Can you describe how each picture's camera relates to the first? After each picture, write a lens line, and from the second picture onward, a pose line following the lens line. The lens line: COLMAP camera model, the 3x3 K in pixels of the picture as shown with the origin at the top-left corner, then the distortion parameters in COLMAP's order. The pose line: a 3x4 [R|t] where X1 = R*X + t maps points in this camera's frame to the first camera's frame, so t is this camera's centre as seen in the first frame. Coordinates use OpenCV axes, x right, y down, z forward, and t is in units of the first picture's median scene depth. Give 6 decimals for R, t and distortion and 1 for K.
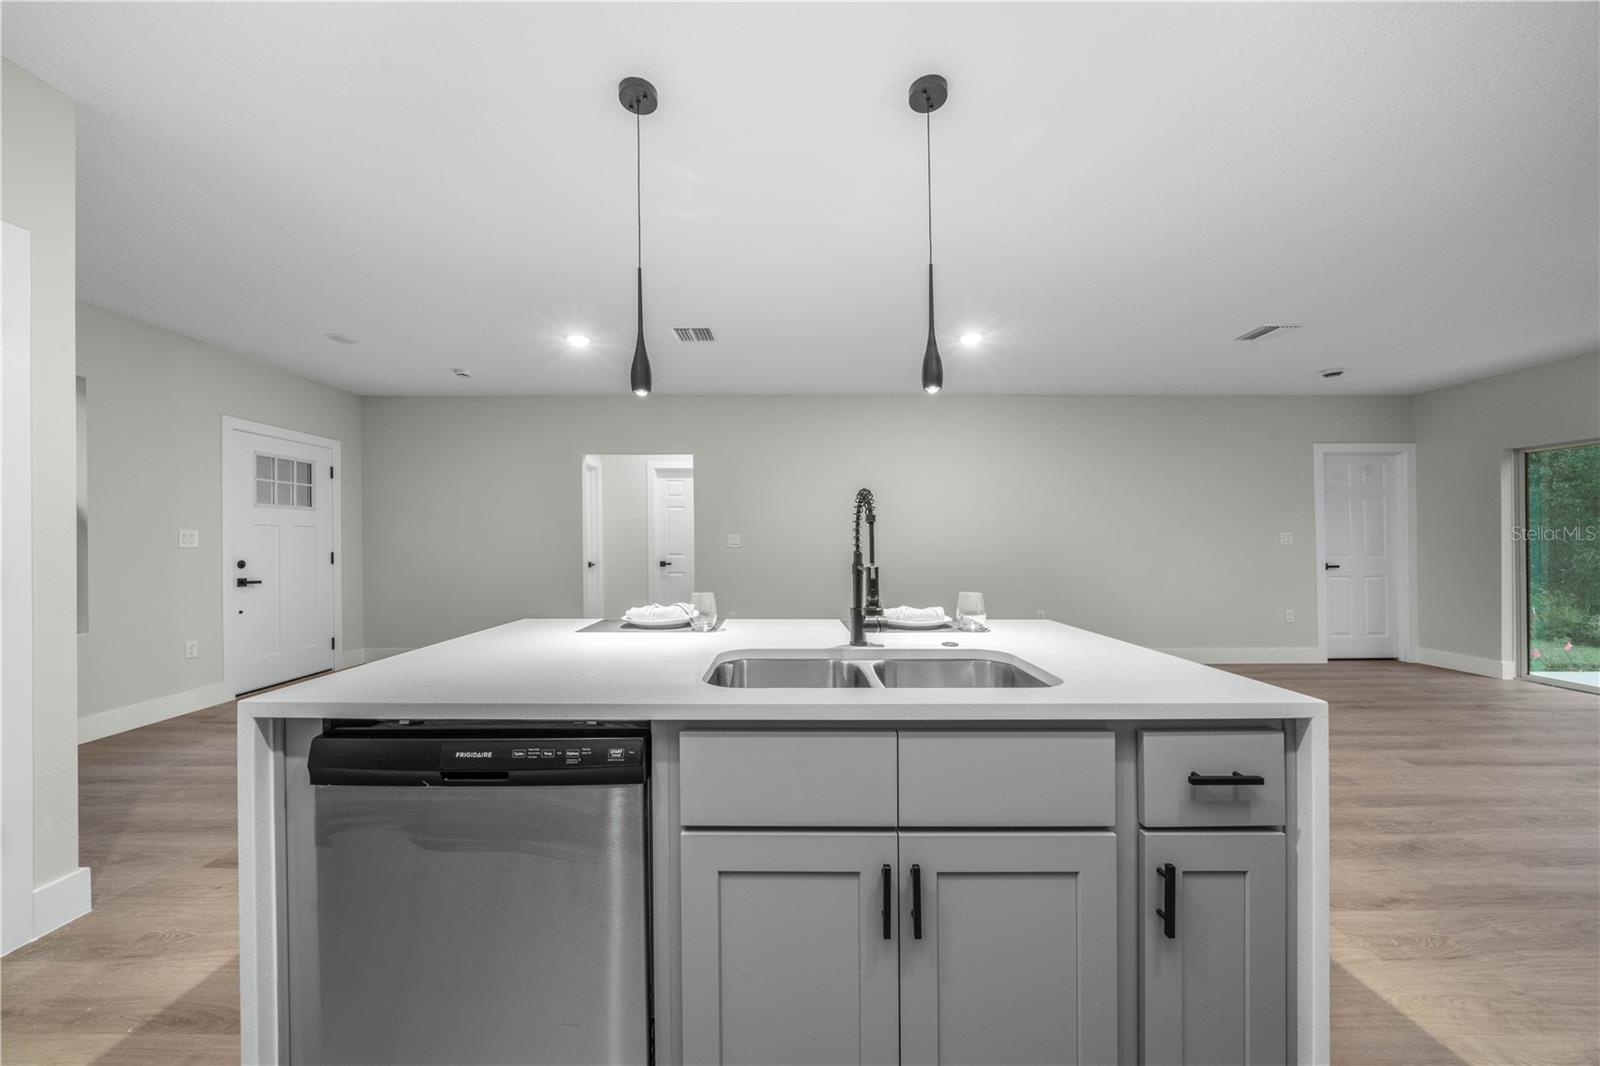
lens RADIAL K [[564.3, 0, 779.3], [0, 564.3, 538.2], [0, 0, 1]] dist [-0.006848, 0.000936]
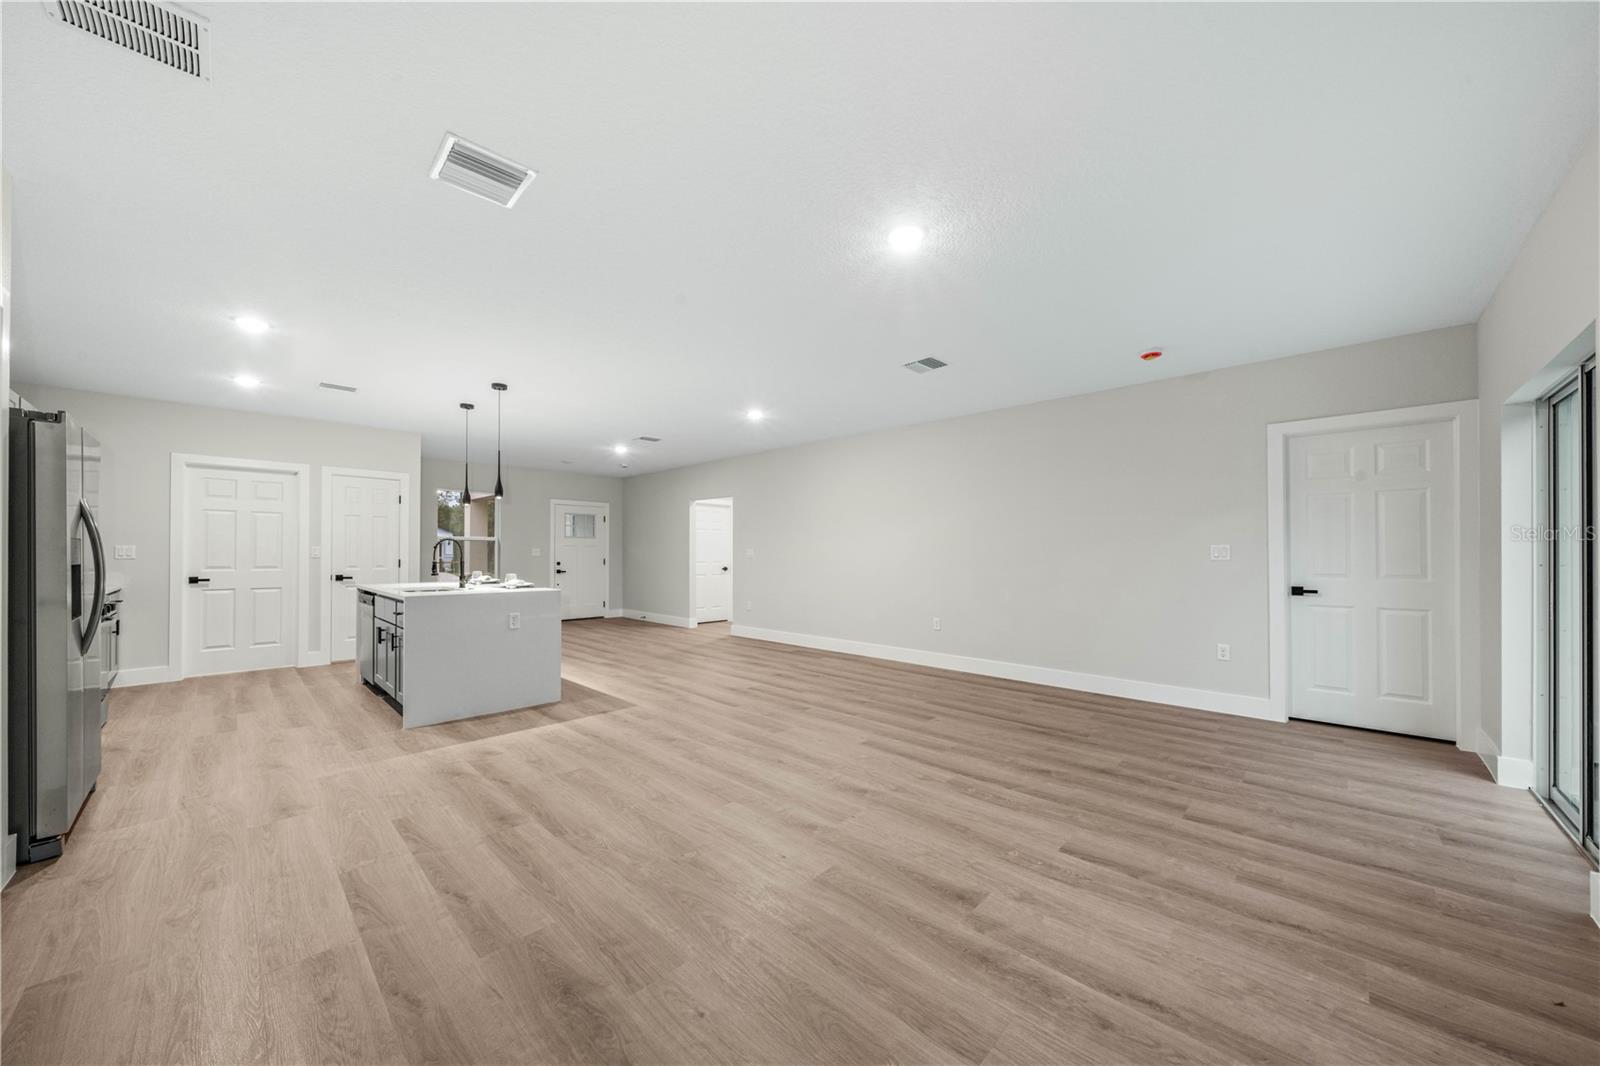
lens RADIAL K [[564.3, 0, 792.7], [0, 564.3, 551.1], [0, 0, 1]] dist [-0.006848, 0.000936]
pose [[0.716492, -0.000833, -0.697595, 2.244619], [0.000289, 1.000000, -0.000896, -0.001946], [0.697596, 0.000440, 0.716491, 0.048727]]
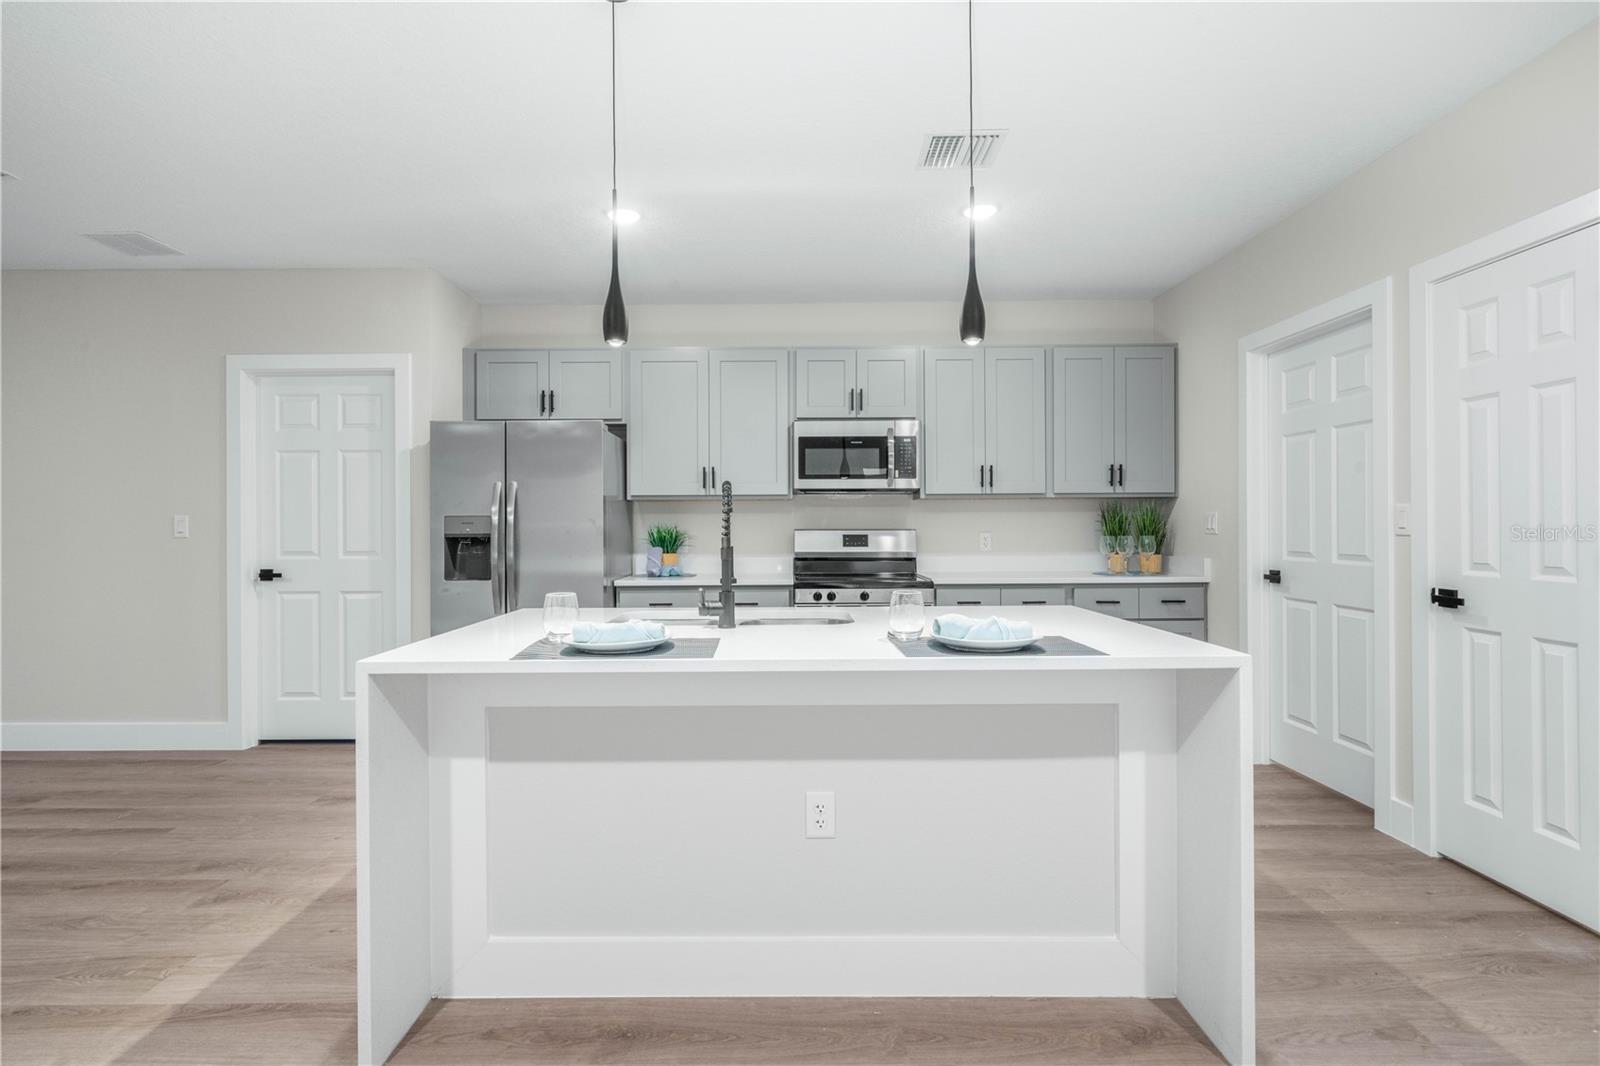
lens RADIAL K [[760.0, 0, 781.3], [0, 760.0, 534.6], [0, 0, 1]] dist [0.004587, 0.000770]
pose [[-0.999986, 0.004960, 0.001660, 0.033101], [0.004964, 0.999985, 0.002303, 0.014497], [-0.001649, 0.002311, -0.999996, 1.500651]]
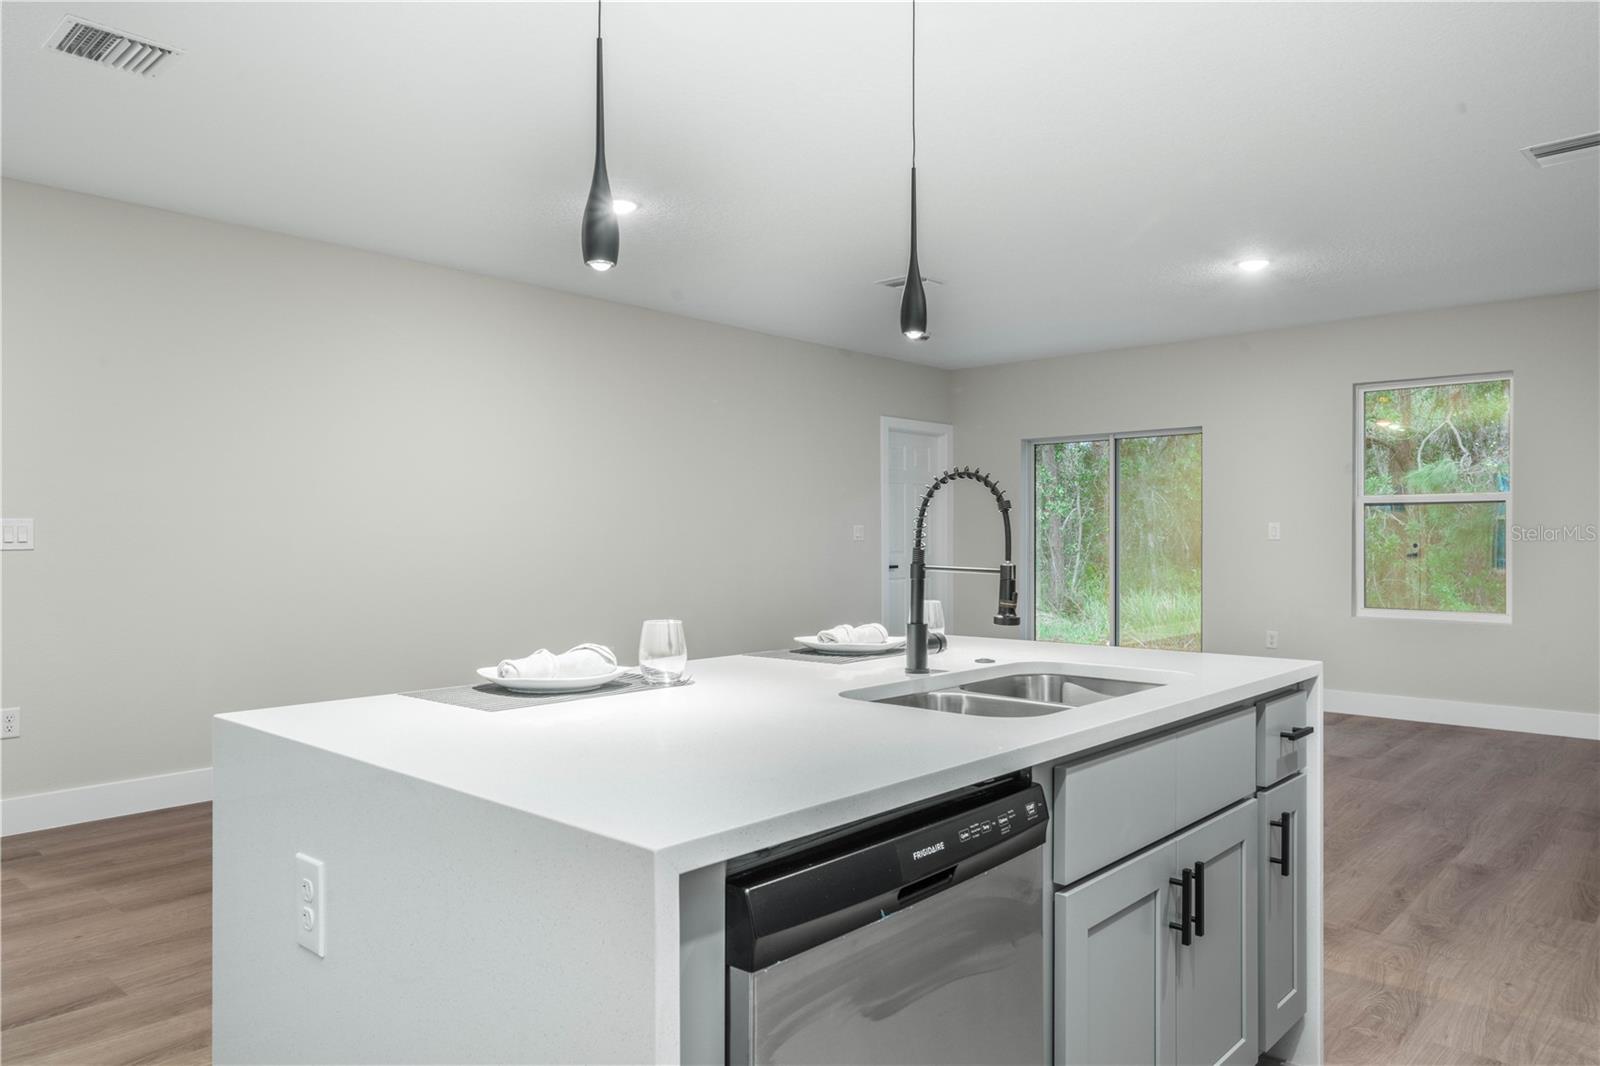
lens RADIAL K [[1087.0, 0, 814.7], [0, 1087.0, 524.4], [0, 0, 1]] dist [-0.004731, 0.005347]
pose [[0.661651, 0.005718, 0.749790, -0.636793], [0.002903, 0.999944, -0.010187, 0.004227], [-0.749806, 0.008917, 0.661597, 0.097538]]
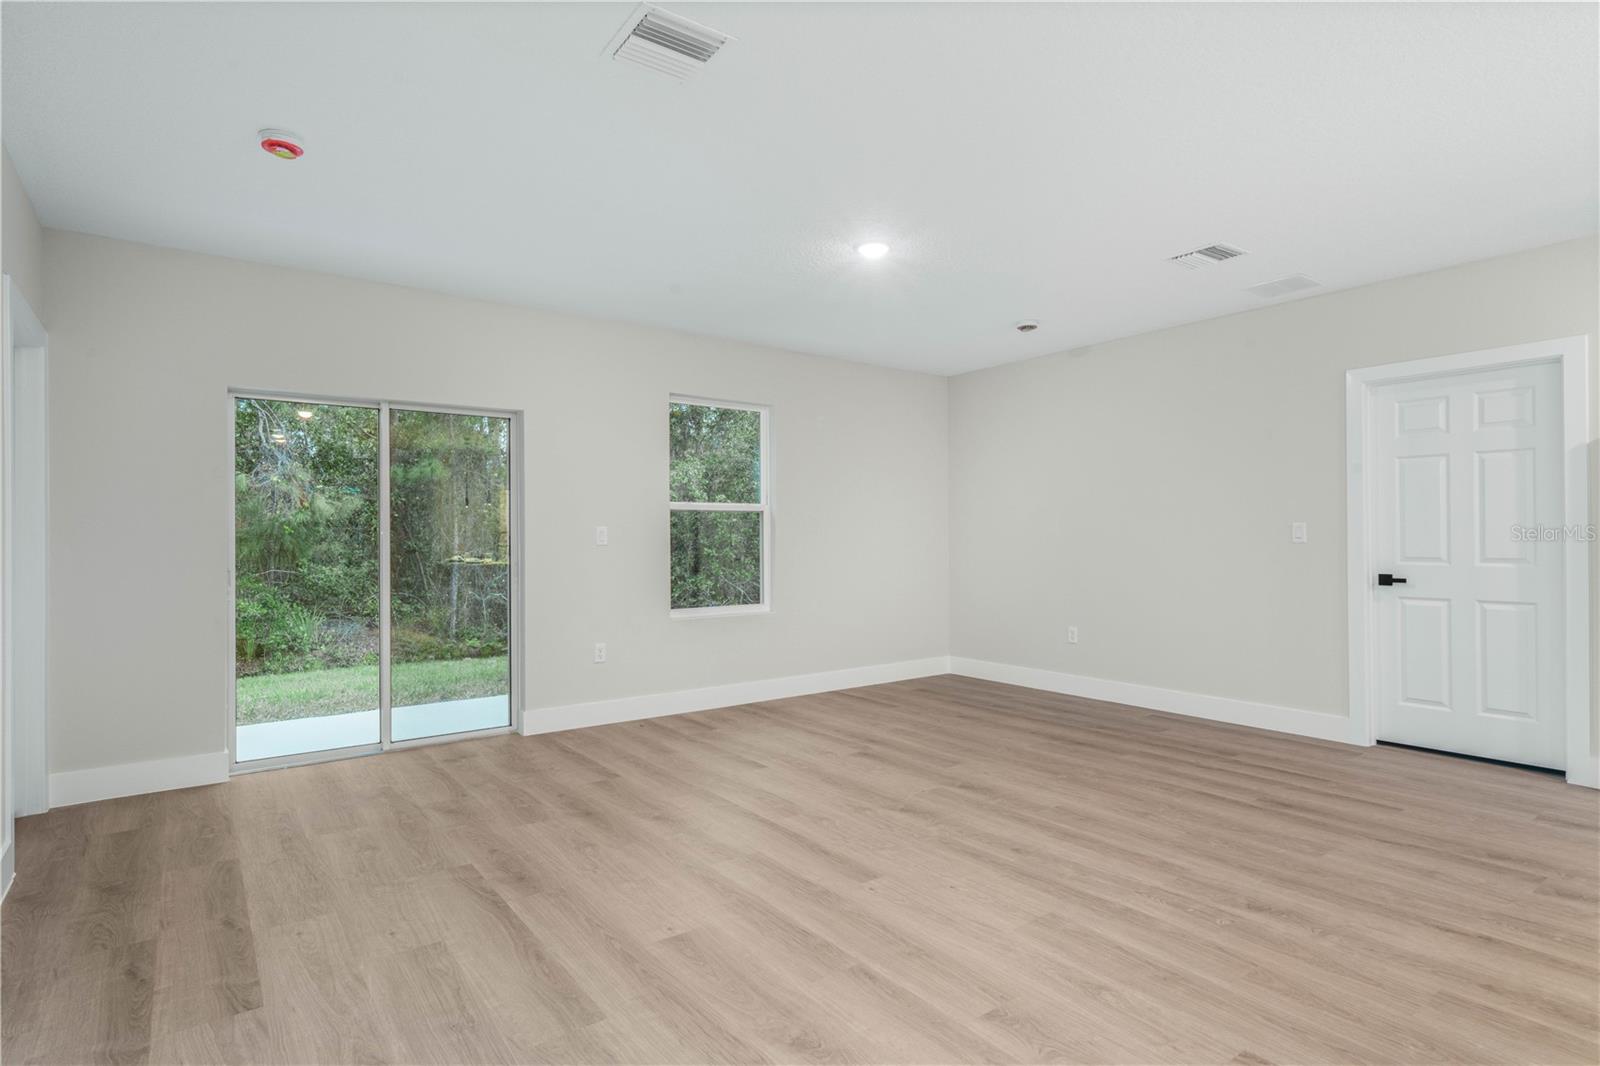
lens RADIAL K [[807.6, 0, 796.5], [0, 807.6, 531.7], [0, 0, 1]] dist [0.005691, -0.000909]
pose [[-0.601133, 0.009621, 0.799091, 0.512919], [0.002444, 0.999945, -0.010201, 0.009144], [-0.799145, -0.004180, -0.601124, 1.988182]]
